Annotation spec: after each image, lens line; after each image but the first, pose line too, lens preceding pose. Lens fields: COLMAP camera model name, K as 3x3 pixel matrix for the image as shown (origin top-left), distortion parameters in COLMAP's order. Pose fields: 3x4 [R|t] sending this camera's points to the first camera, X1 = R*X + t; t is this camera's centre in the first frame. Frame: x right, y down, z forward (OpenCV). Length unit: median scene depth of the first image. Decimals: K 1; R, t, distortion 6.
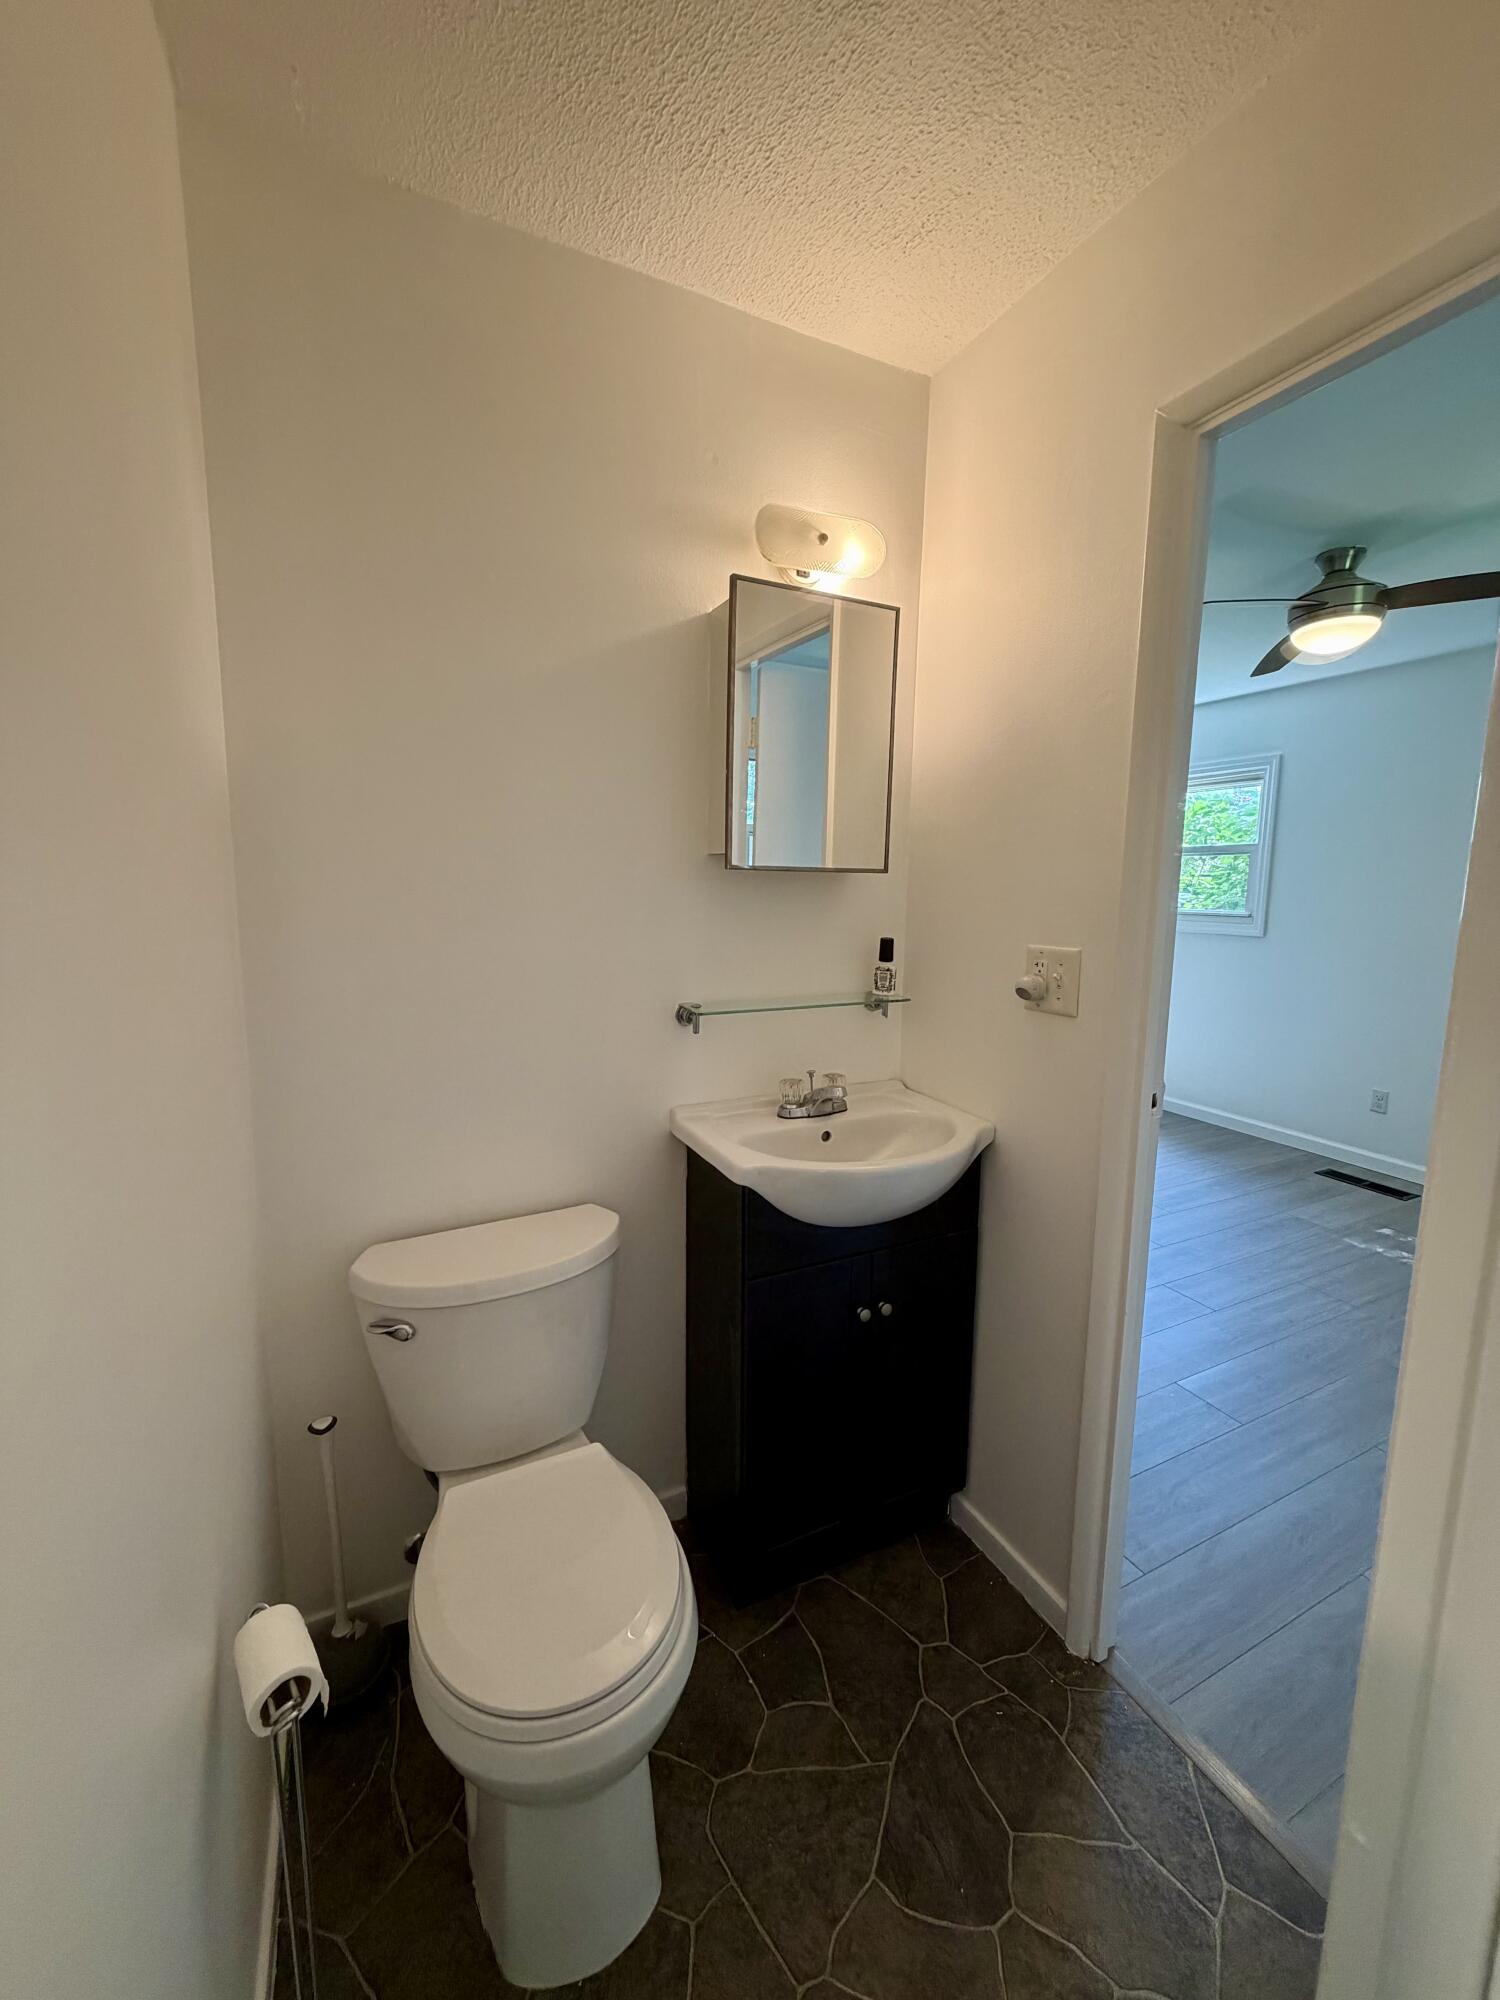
lens RADIAL K [[796.8, 0, 750.0], [0, 796.8, 1000.0], [0, 0, 1]] dist [0.001041, -0.000223]
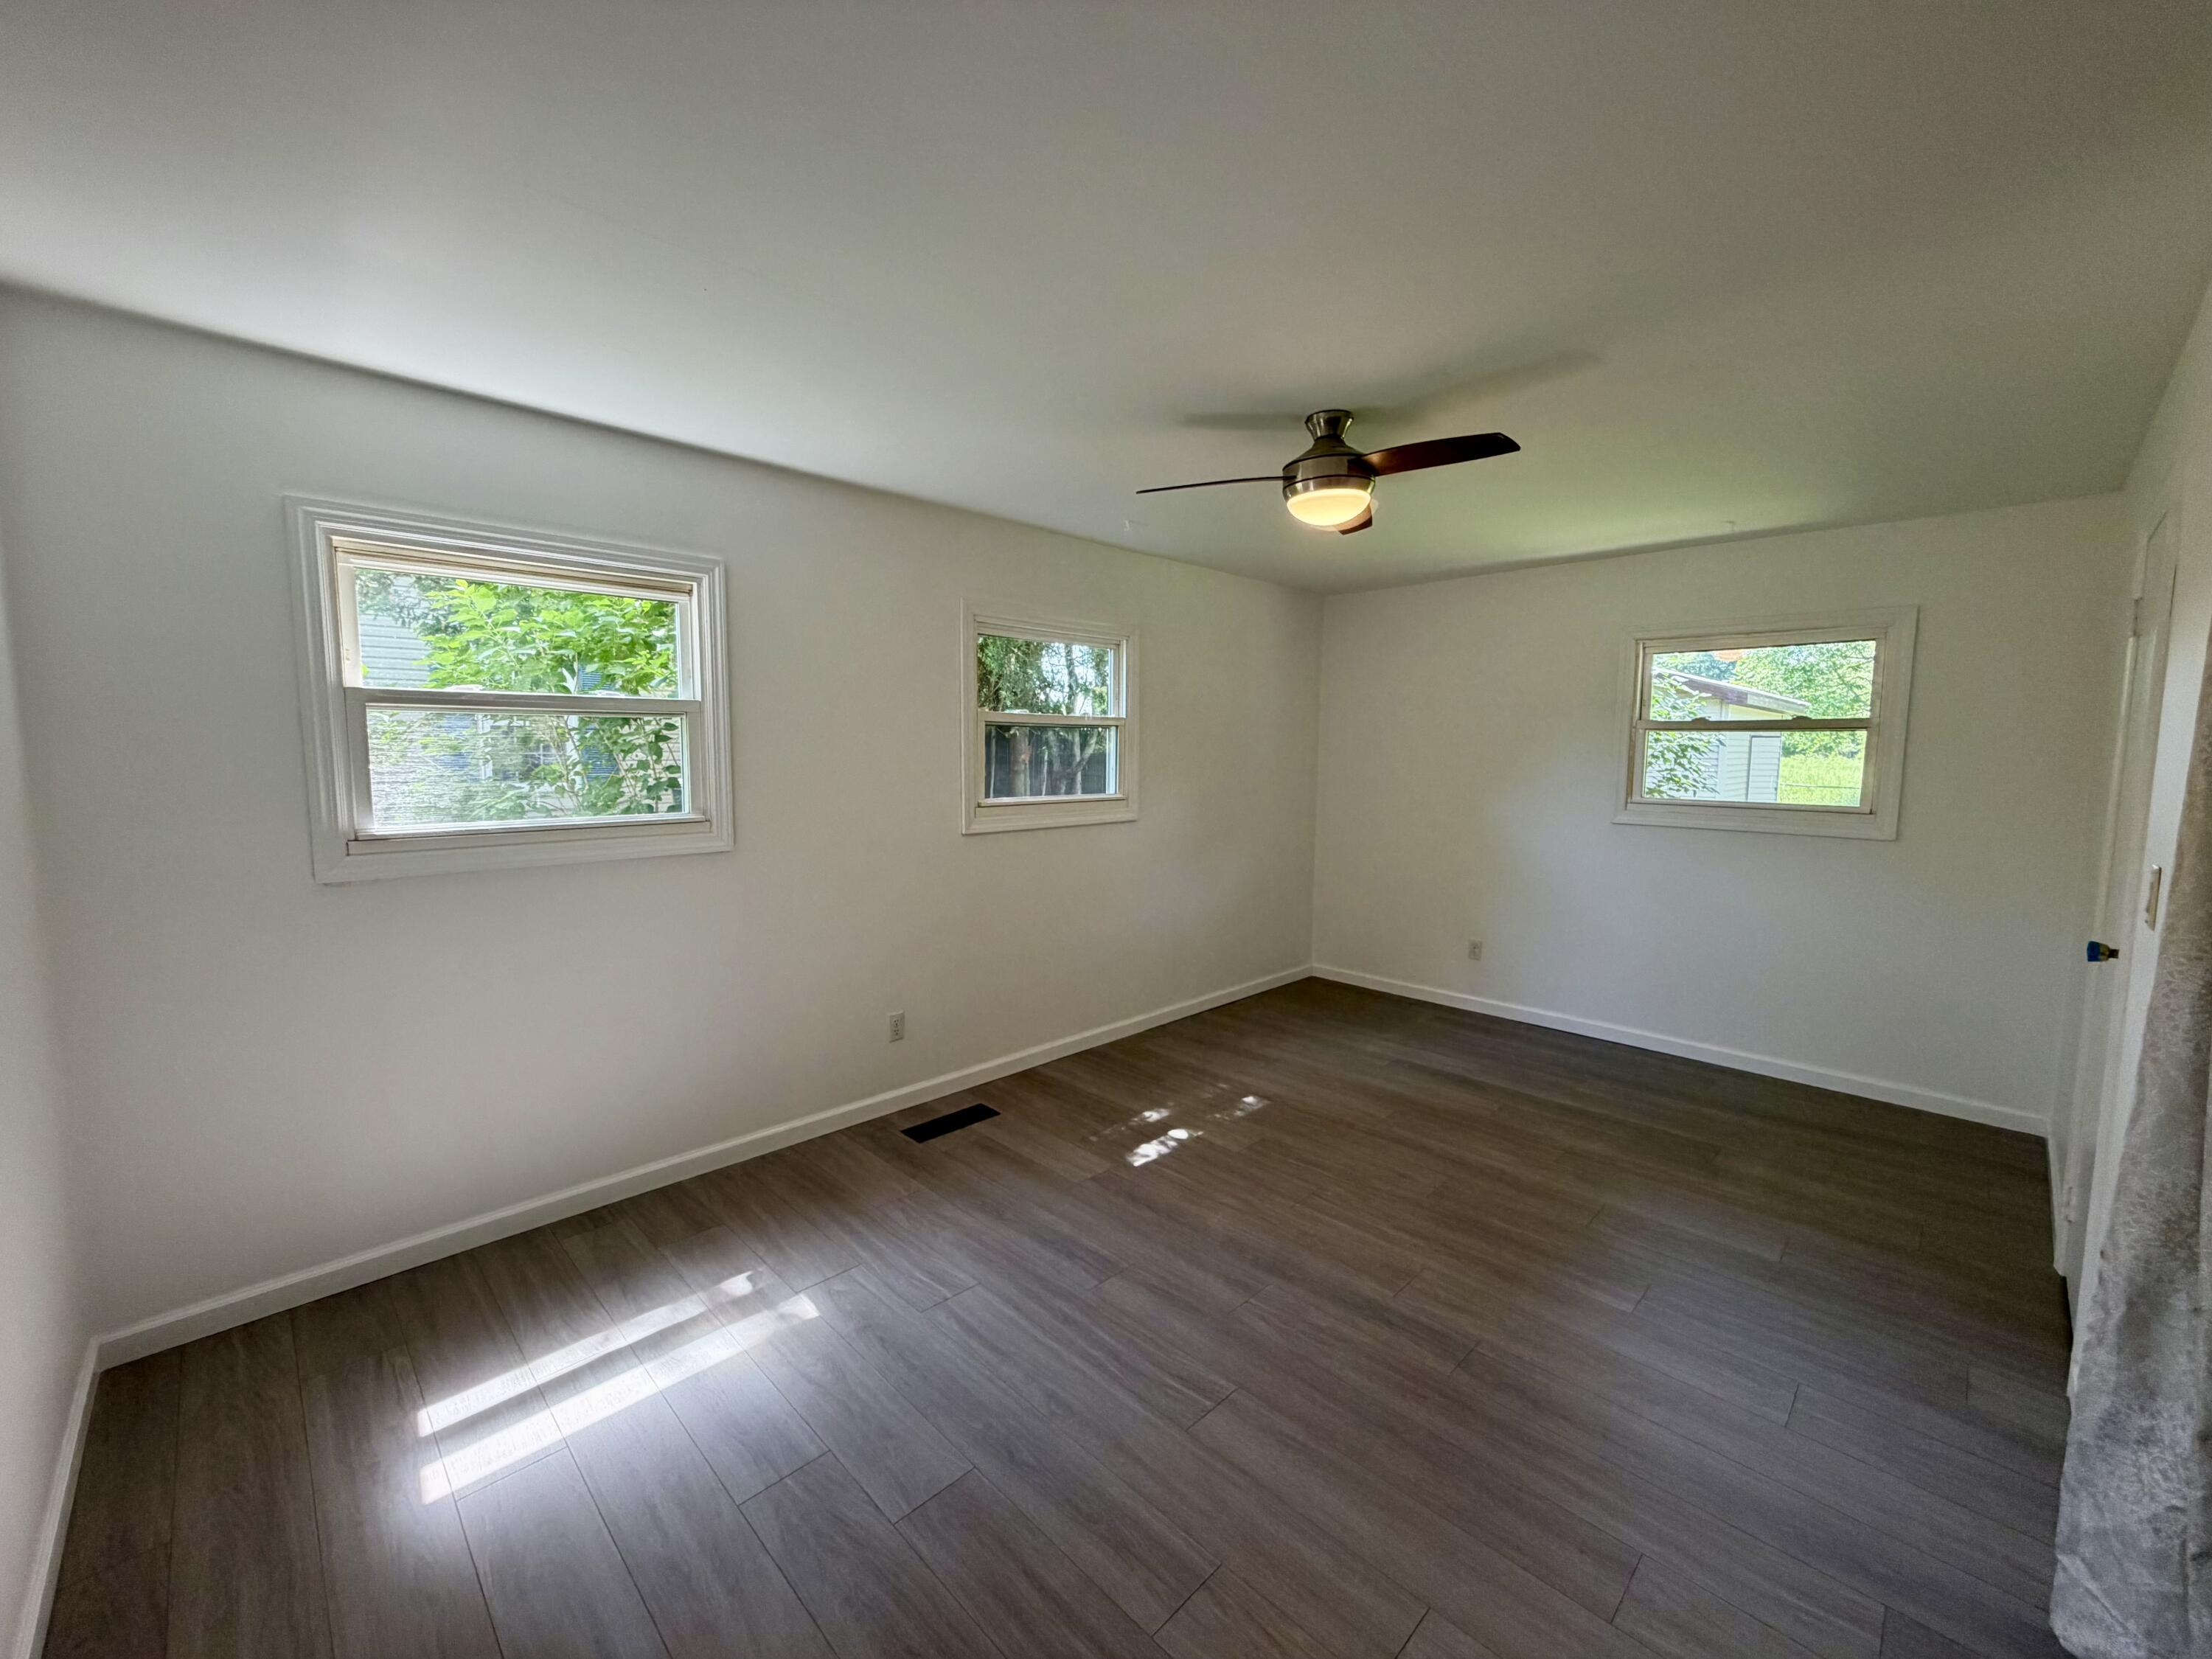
lens RADIAL K [[881.2, 0, 1100.6], [0, 881.2, 827.6], [0, 0, 1]] dist [0.001041, -0.000223]
pose [[-0.314377, -0.102092, 0.943792, -0.111014], [0.128485, 0.980476, 0.148859, -0.181925], [-0.940563, 0.168061, -0.295122, 1.034626]]
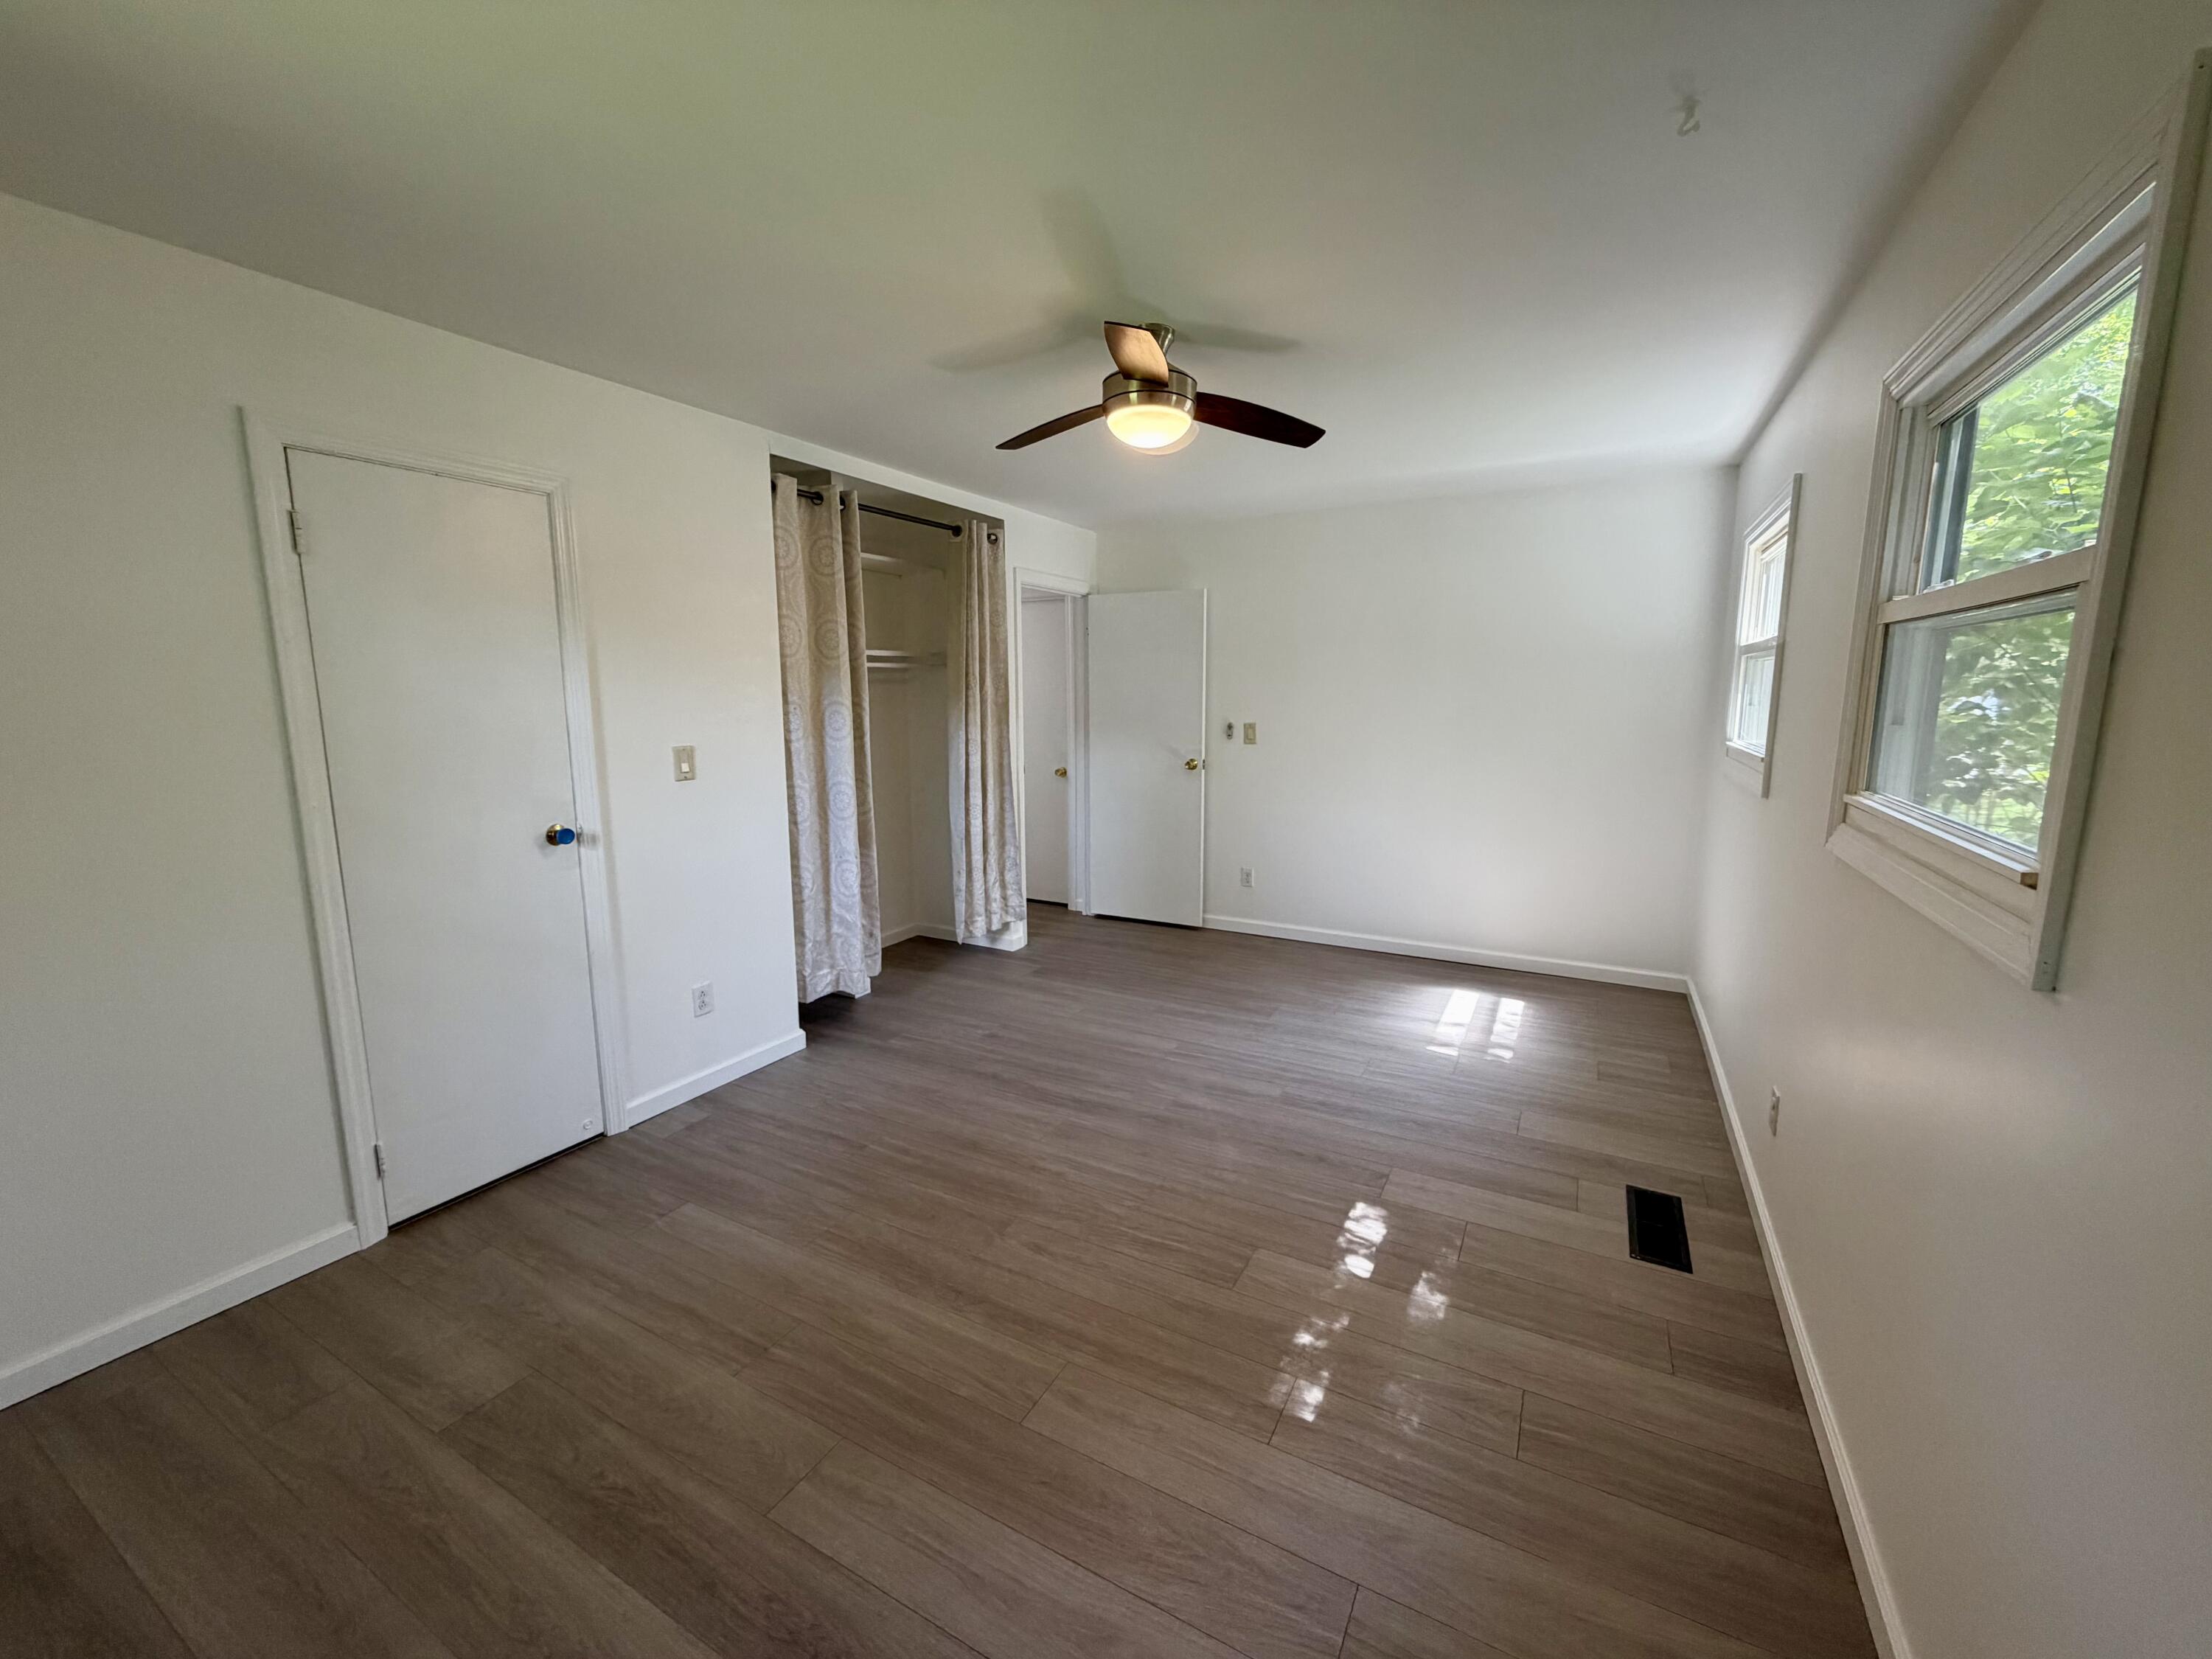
lens RADIAL K [[881.2, 0, 1100.6], [0, 881.2, 827.6], [0, 0, 1]] dist [0.001041, -0.000223]
pose [[0.568757, 0.113505, -0.814636, 0.992783], [-0.109573, 0.992060, 0.061725, -0.049480], [0.815174, 0.054156, 0.576678, 0.275024]]
